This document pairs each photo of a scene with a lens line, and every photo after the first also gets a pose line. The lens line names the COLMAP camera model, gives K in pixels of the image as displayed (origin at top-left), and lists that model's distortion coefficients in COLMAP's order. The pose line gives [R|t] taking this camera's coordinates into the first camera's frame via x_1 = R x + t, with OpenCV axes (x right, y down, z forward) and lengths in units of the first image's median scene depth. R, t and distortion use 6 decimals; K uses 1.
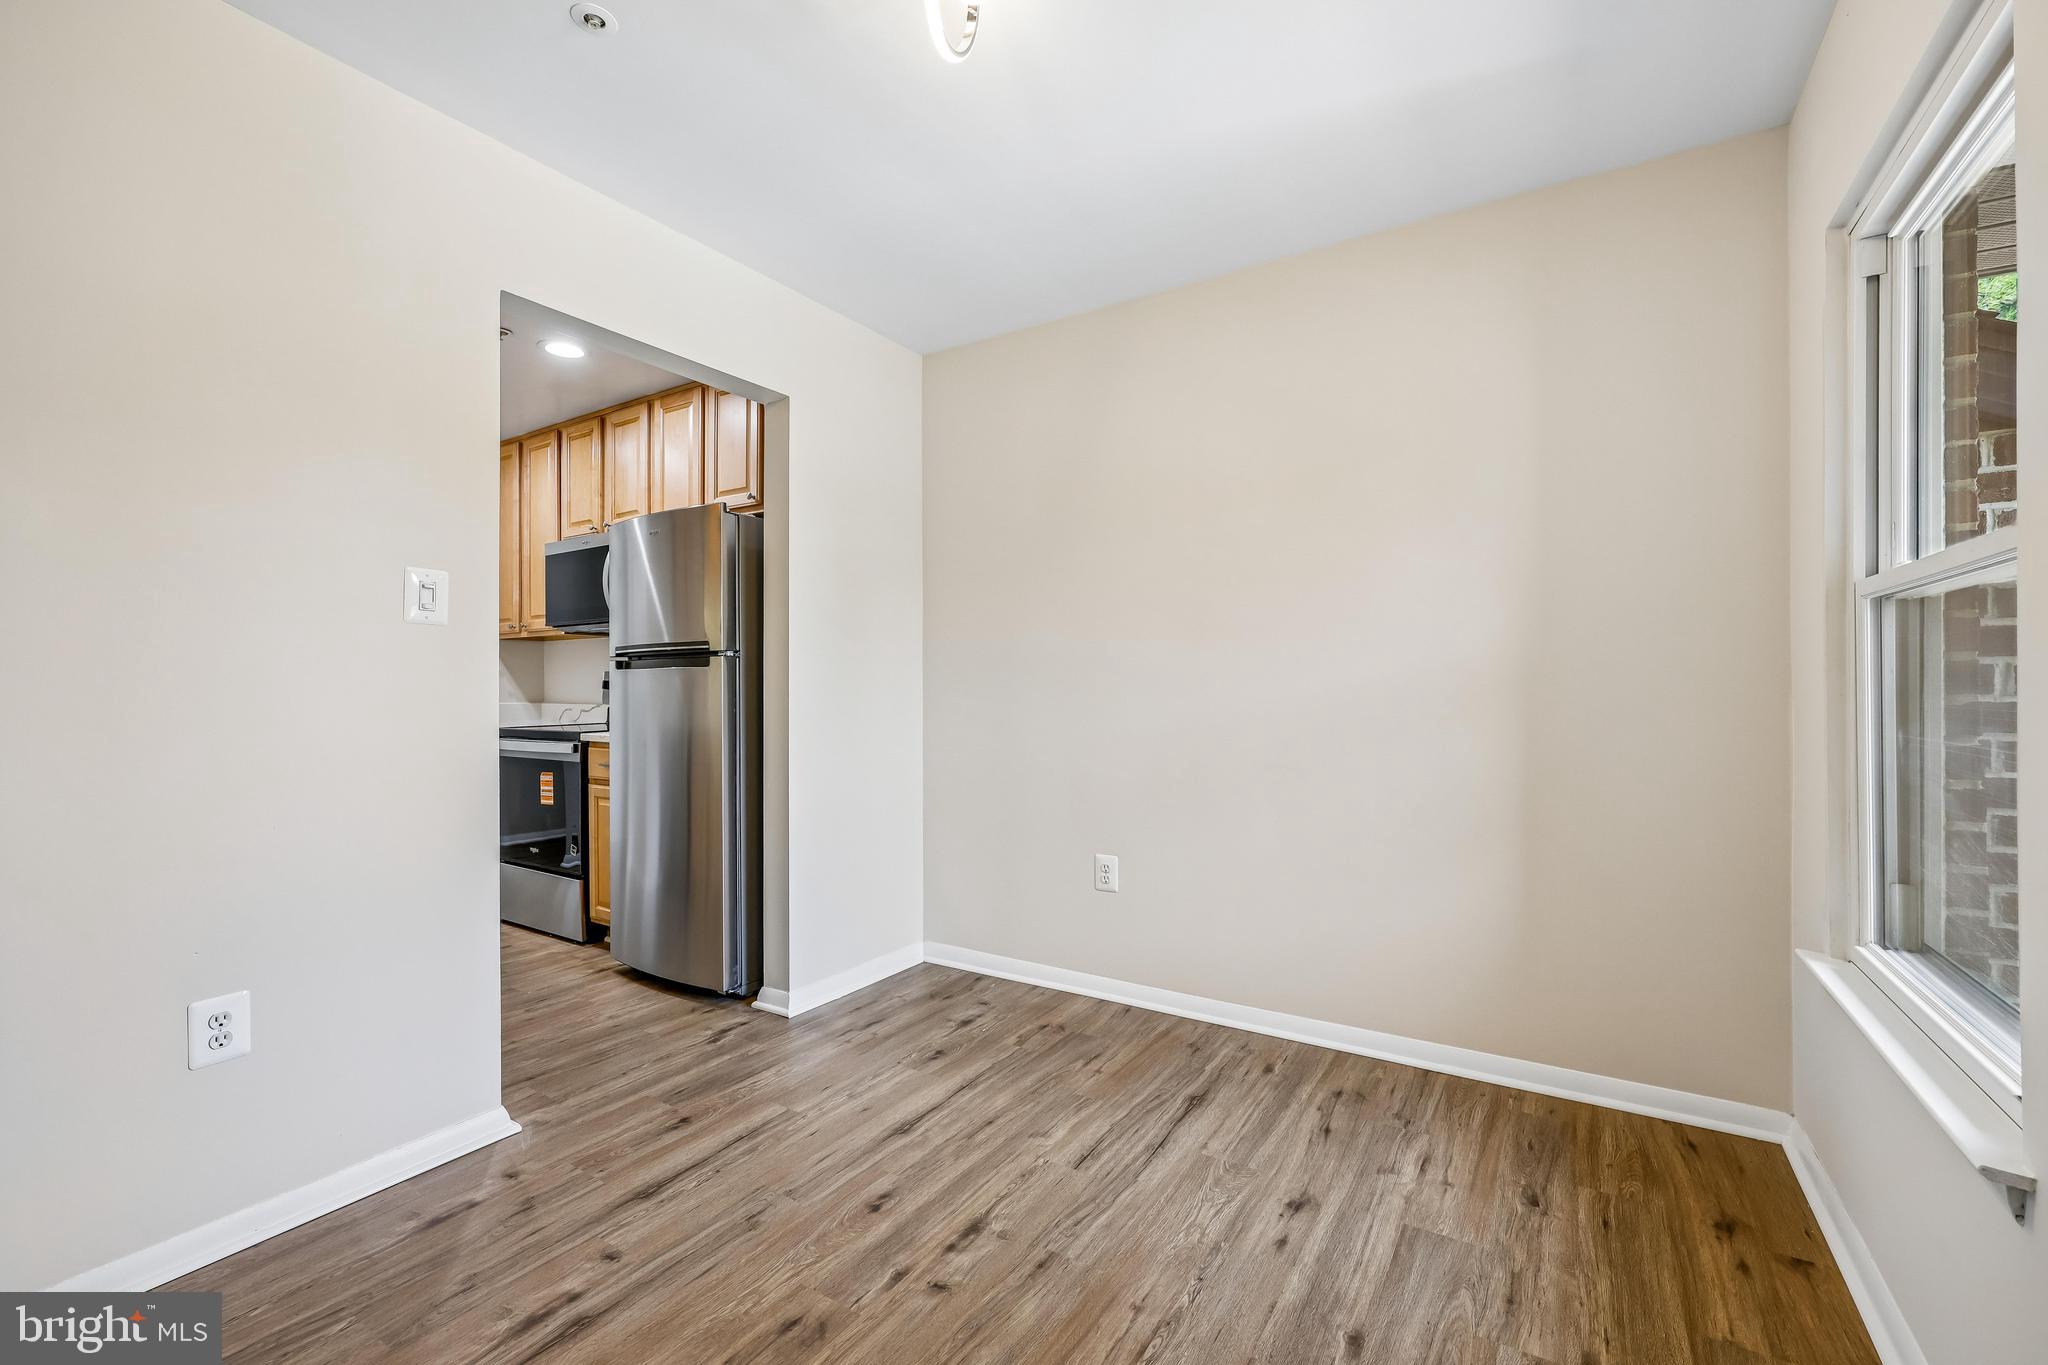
lens RADIAL K [[855.0, 0, 1020.5], [0, 855.0, 682.9], [0, 0, 1]] dist [0.004122, 0.000984]
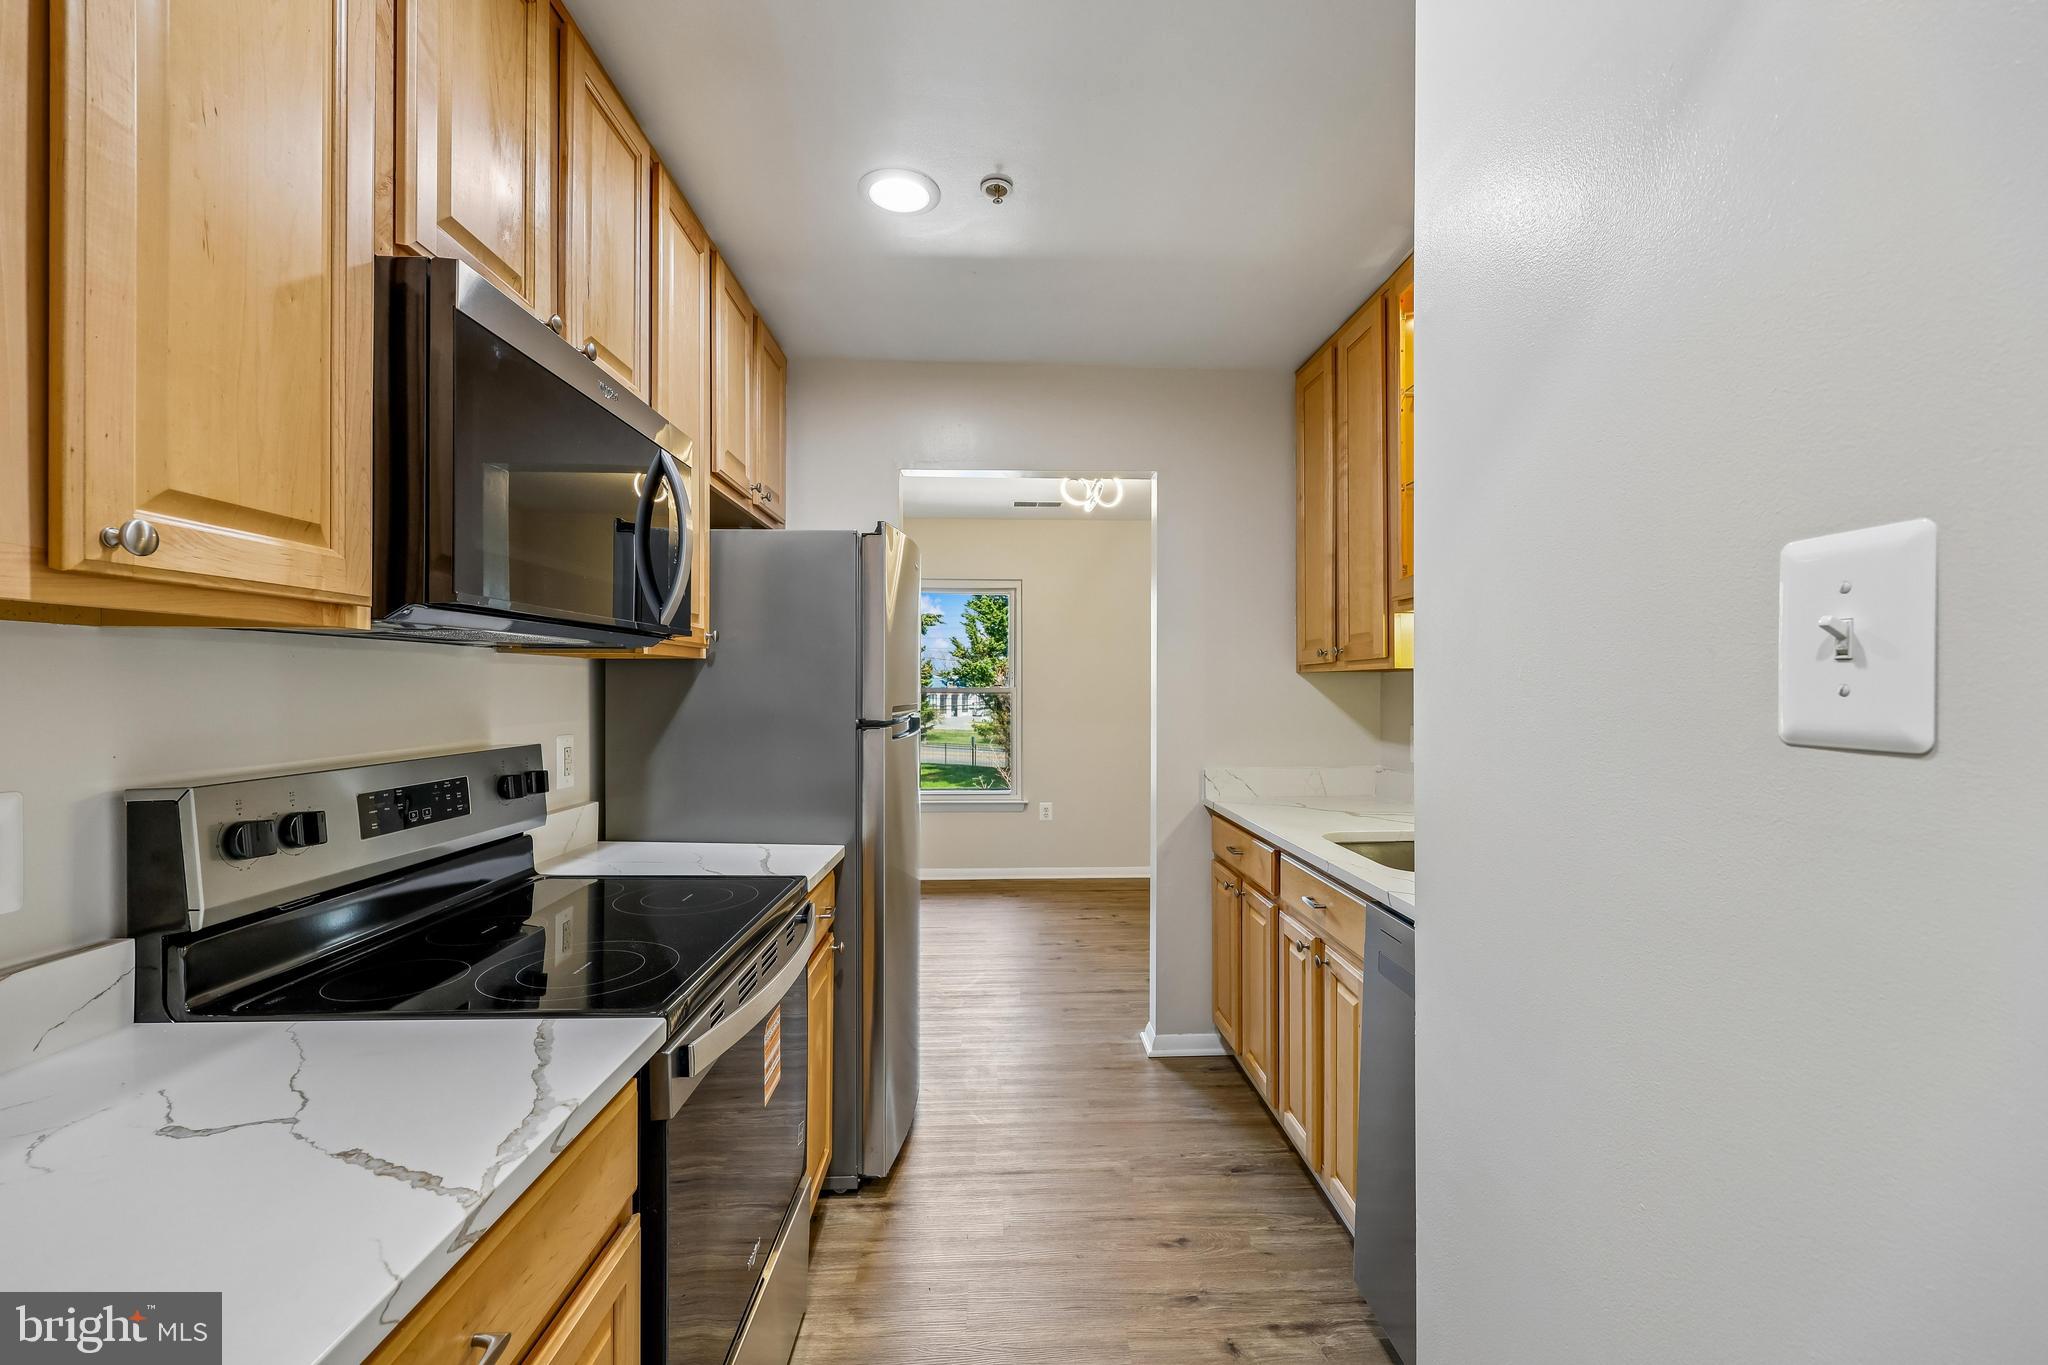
lens RADIAL K [[855.0, 0, 1026.8], [0, 855.0, 685.6], [0, 0, 1]] dist [0.004122, 0.000984]
pose [[-0.575501, 0.003550, 0.817794, -1.620064], [-0.005750, 0.999948, -0.008388, -0.080334], [-0.817781, -0.009530, -0.575450, 1.940459]]
